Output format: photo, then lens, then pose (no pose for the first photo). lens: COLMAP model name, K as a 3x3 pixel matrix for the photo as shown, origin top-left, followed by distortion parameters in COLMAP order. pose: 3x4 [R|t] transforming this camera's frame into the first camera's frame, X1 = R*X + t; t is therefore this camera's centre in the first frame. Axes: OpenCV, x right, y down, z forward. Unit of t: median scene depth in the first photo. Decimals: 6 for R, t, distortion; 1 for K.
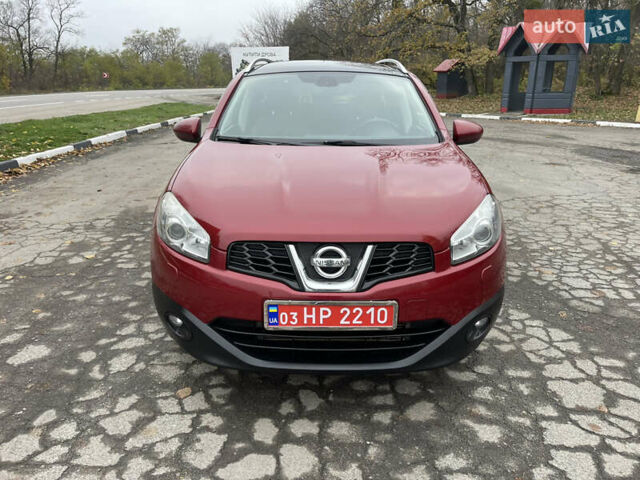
lens RADIAL K [[479.7, 0, 320.7], [0, 479.7, 237.8], [0, 0, 1]] dist [0.067639, -0.087909]
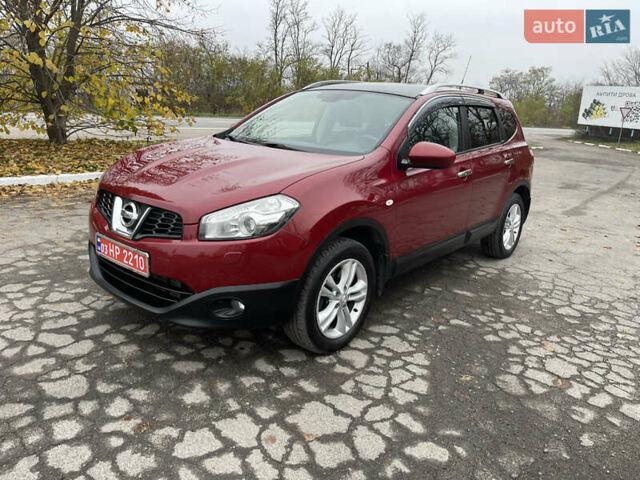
lens RADIAL K [[479.7, 0, 325.9], [0, 479.7, 234.9], [0, 0, 1]] dist [0.067639, -0.087909]
pose [[0.770510, 0.207430, -0.602734, 1.056479], [-0.253102, 0.967394, 0.009372, -0.037723], [0.585025, 0.145332, 0.797887, 0.218196]]
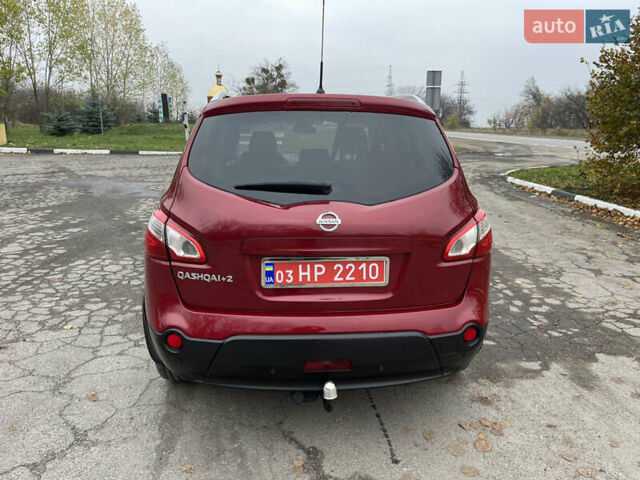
lens RADIAL K [[479.7, 0, 325.7], [0, 479.7, 236.8], [0, 0, 1]] dist [0.067639, -0.087909]
pose [[-0.996736, 0.001225, -0.080715, 0.092452], [-0.041622, 0.848922, 0.526876, -1.115136], [0.069166, 0.528516, -0.846101, 3.367250]]
